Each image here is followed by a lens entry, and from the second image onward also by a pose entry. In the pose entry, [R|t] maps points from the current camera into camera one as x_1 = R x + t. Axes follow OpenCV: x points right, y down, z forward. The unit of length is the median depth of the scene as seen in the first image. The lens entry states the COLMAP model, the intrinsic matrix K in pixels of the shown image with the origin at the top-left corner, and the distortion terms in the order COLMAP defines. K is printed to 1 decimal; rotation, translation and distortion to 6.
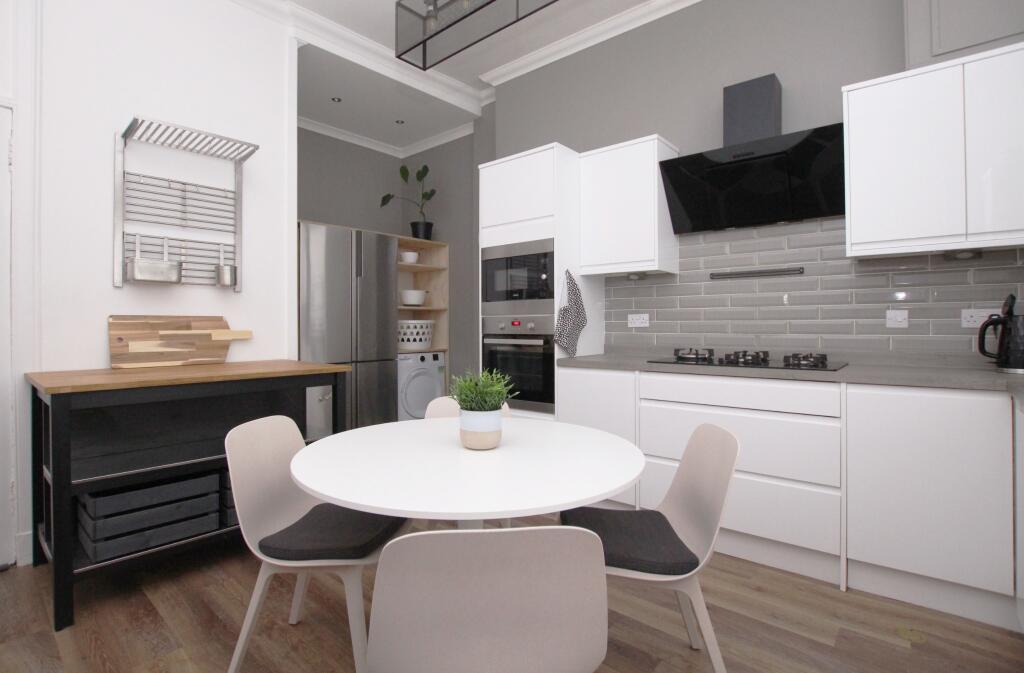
lens RADIAL K [[484.1, 0, 512.0], [0, 484.1, 336.5], [0, 0, 1]] dist [-0.059993, -0.000013]
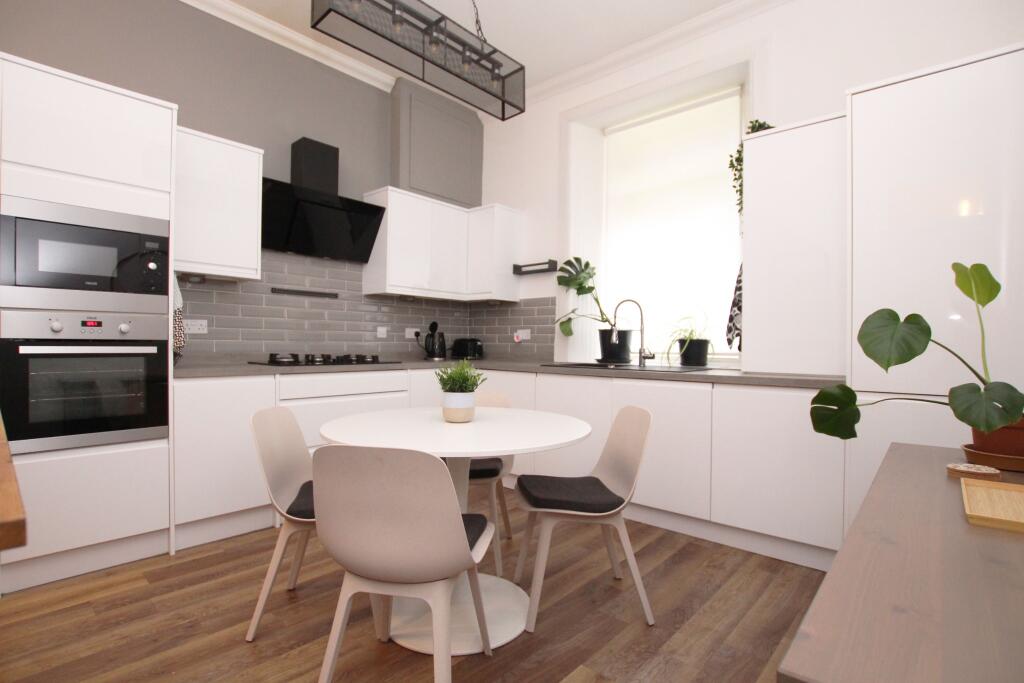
lens RADIAL K [[495.2, 0, 512.8], [0, 495.2, 350.0], [0, 0, 1]] dist [-0.002171, -0.000197]
pose [[0.007905, -0.007751, 0.999939, -0.772165], [0.013080, 0.999885, 0.007647, 0.014519], [-0.999883, 0.013019, 0.008005, 0.434597]]
